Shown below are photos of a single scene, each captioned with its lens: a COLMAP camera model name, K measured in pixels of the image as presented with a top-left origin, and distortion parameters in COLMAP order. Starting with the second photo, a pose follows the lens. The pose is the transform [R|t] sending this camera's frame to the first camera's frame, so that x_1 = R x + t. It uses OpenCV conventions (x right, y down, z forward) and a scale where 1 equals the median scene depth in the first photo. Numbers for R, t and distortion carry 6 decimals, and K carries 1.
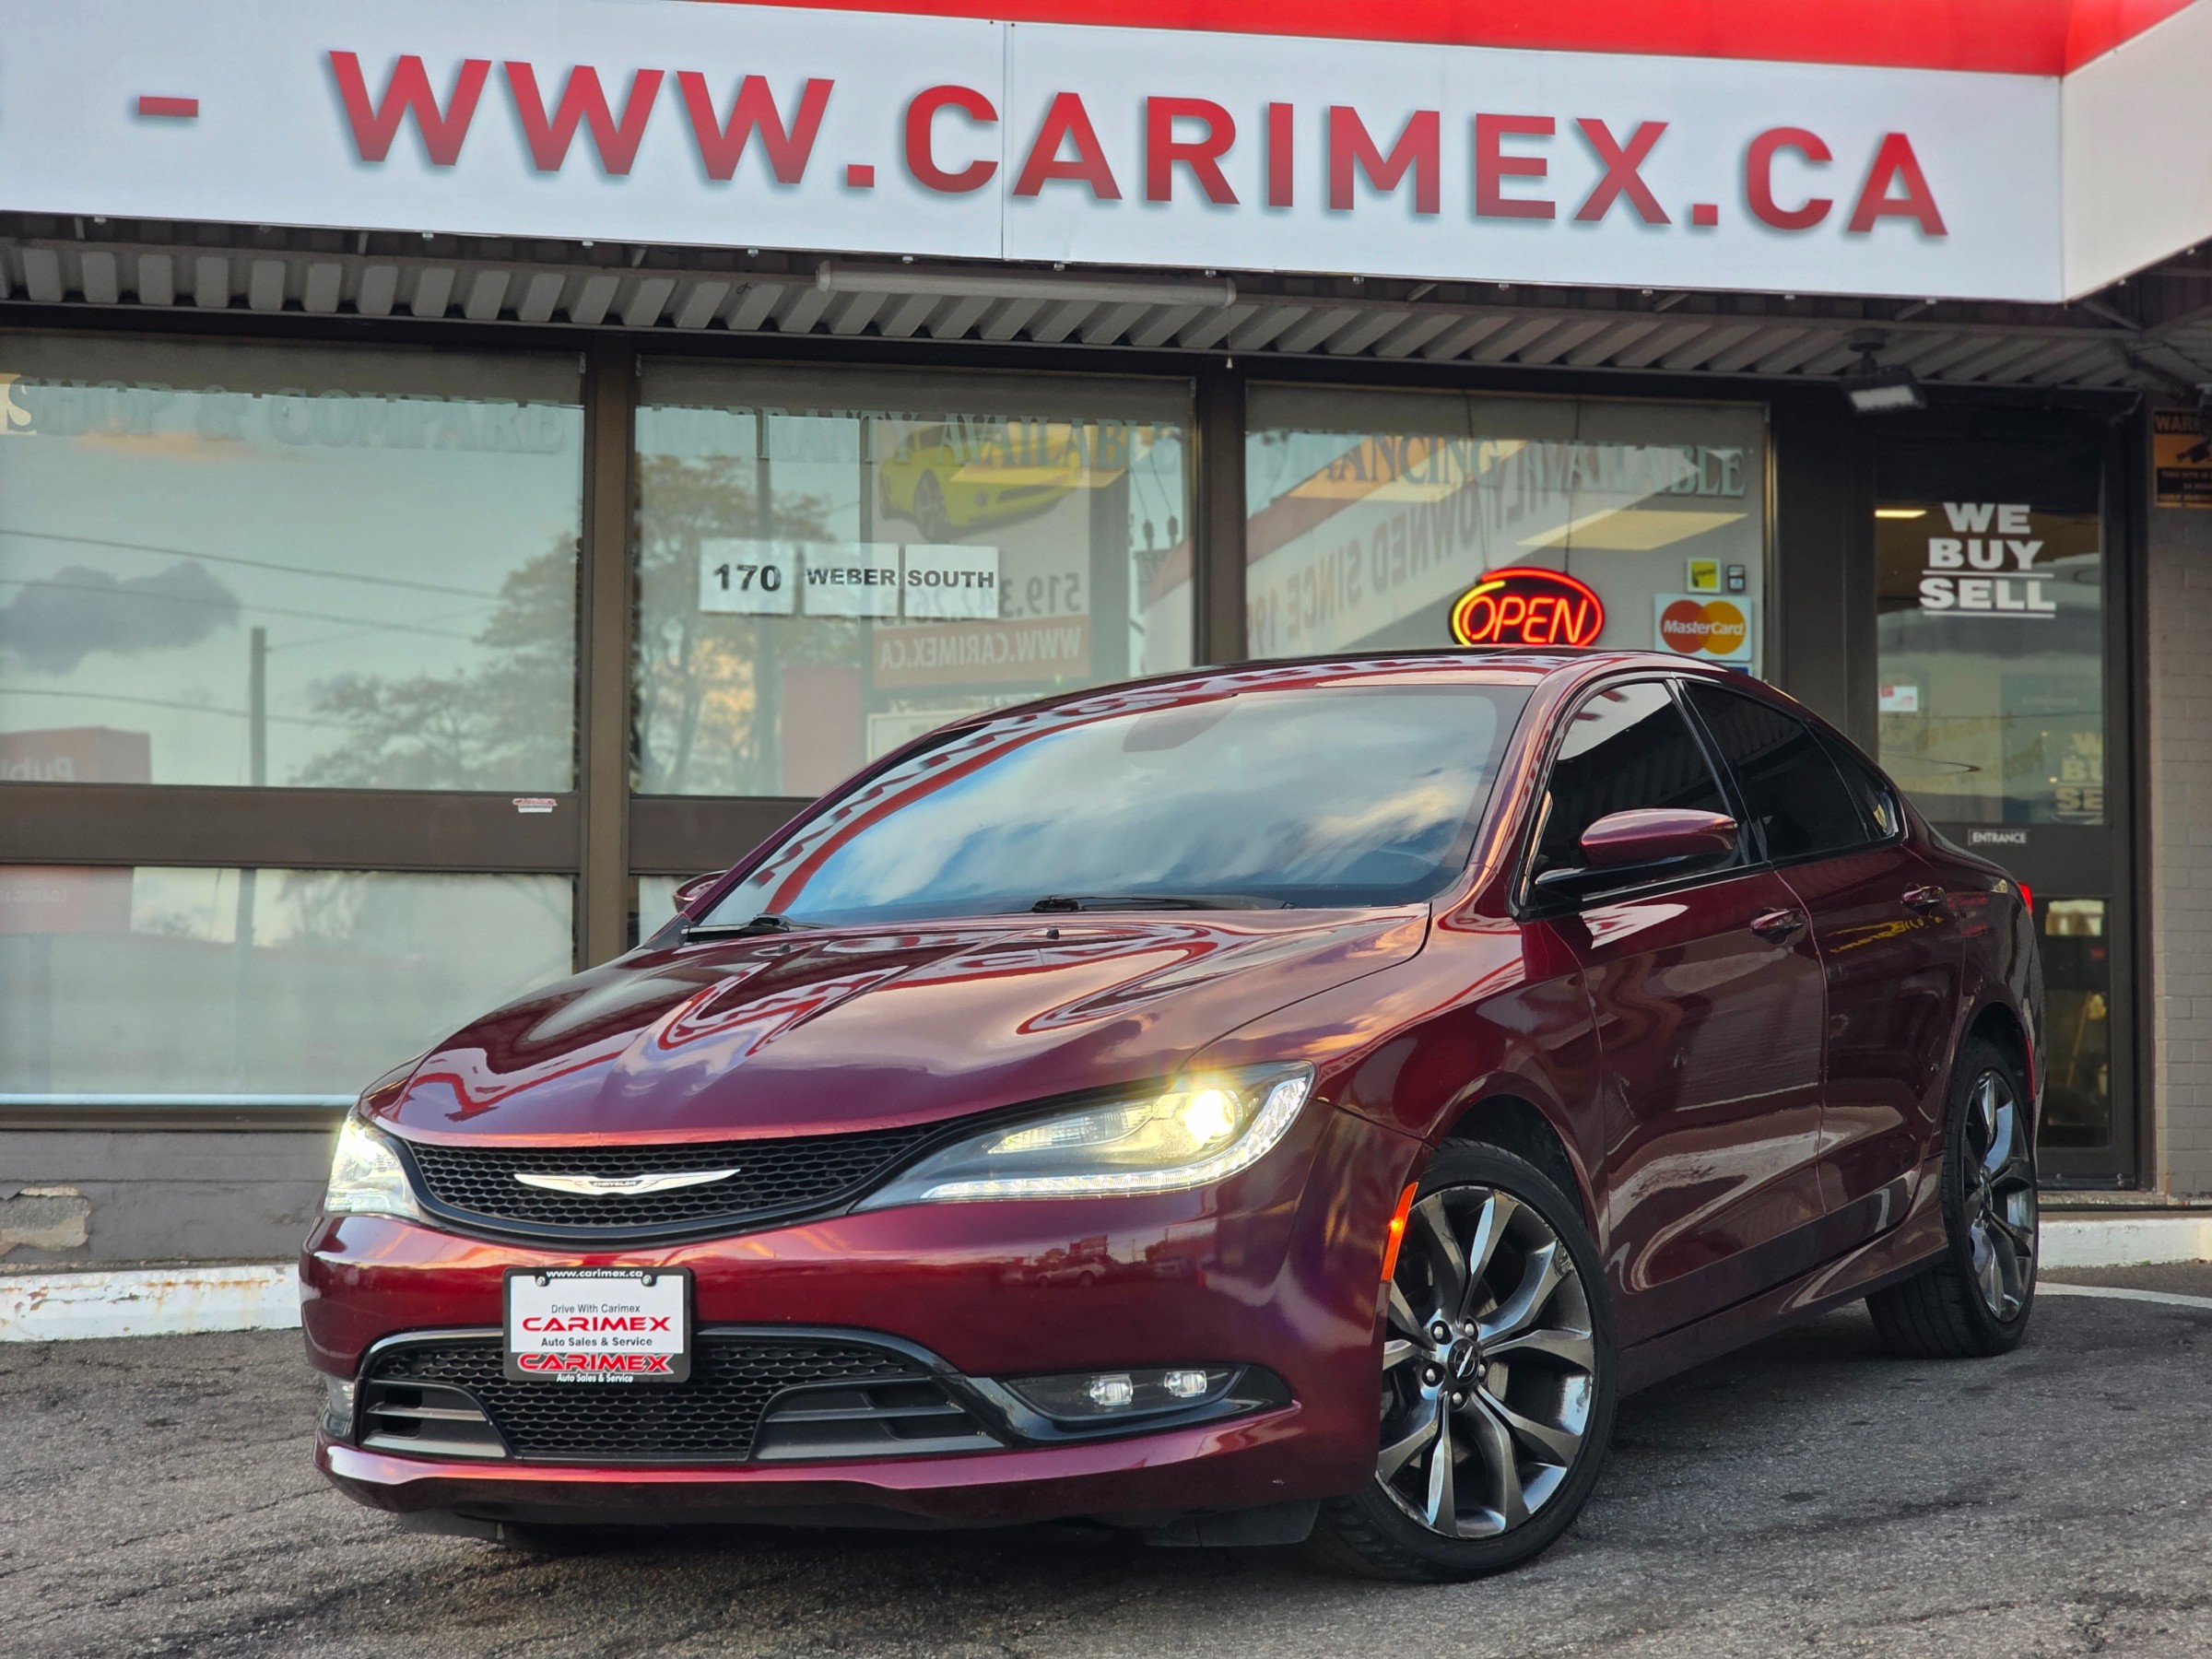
lens RADIAL K [[4450.5, 0, 1106.0], [0, 4450.5, 829.5], [0, 0, 1]] dist [0.024172, -0.107243]
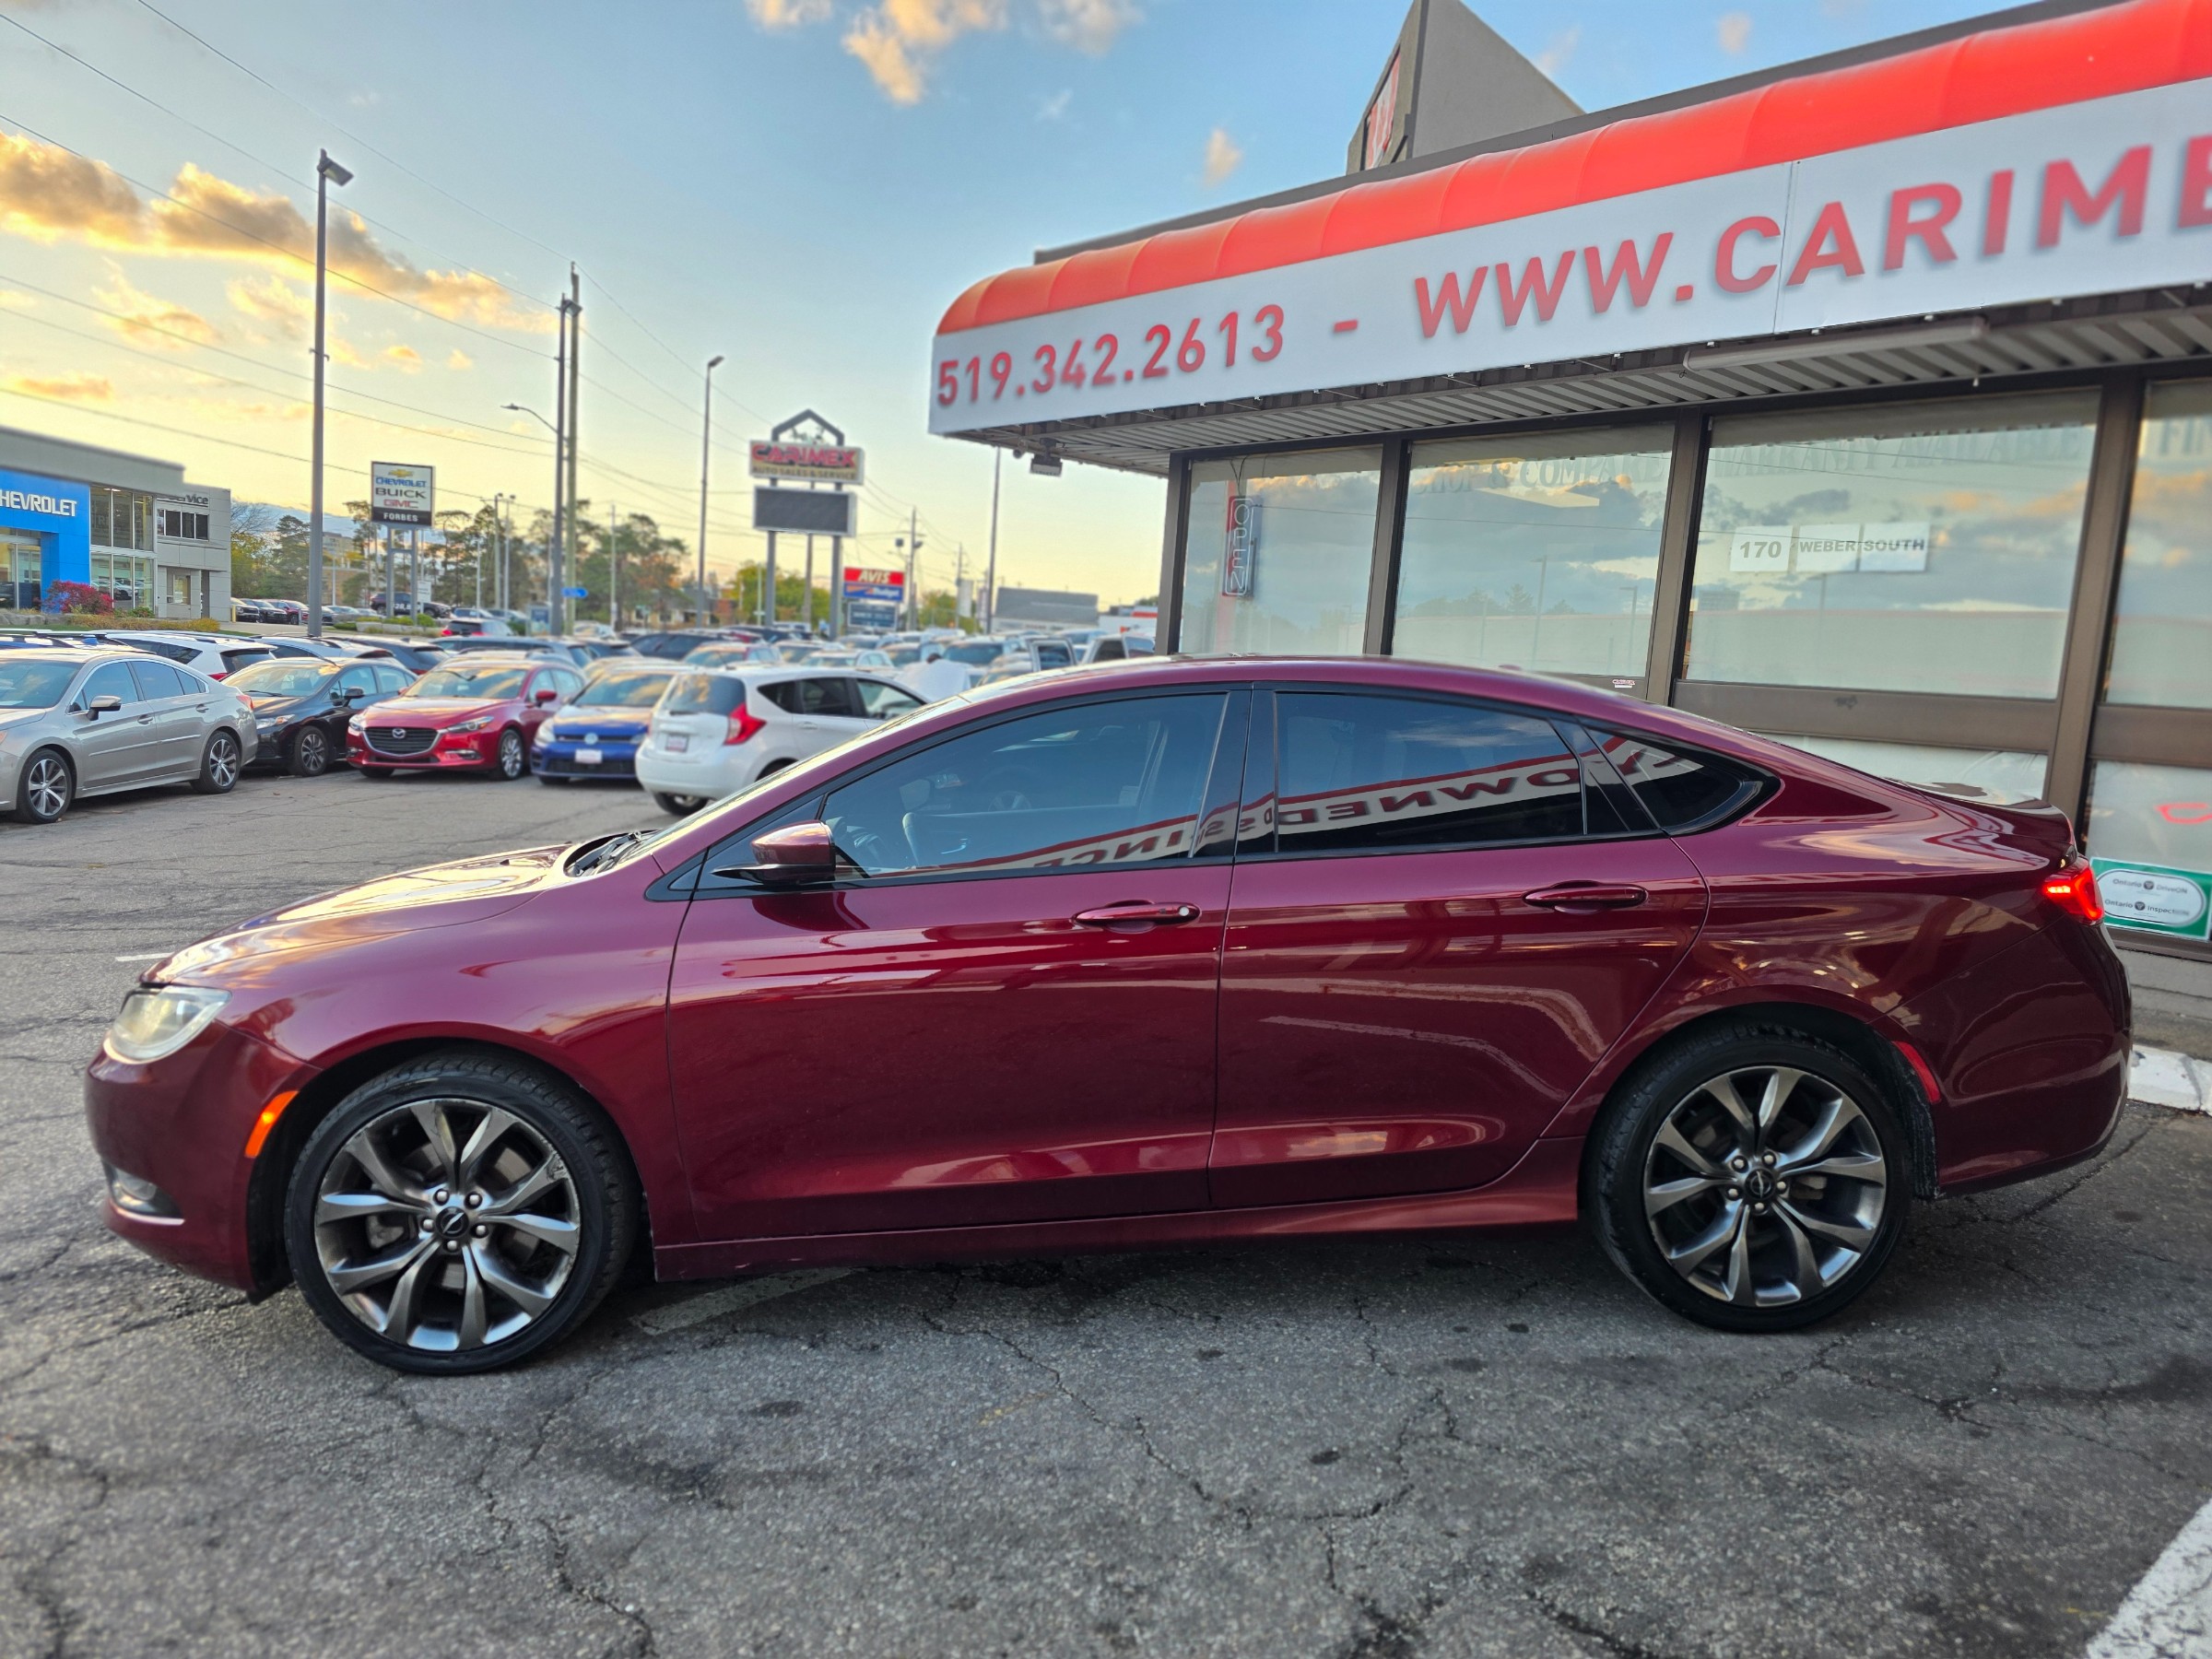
lens RADIAL K [[1473.5, 0, 1106.0], [0, 1473.5, 829.5], [0, 0, 1]] dist [-0.003594, -0.018884]
pose [[0.441376, 0.137155, -0.886778, 0.330169], [0.003129, 0.988008, 0.154369, -0.041886], [0.897317, -0.070909, 0.435654, 0.579671]]
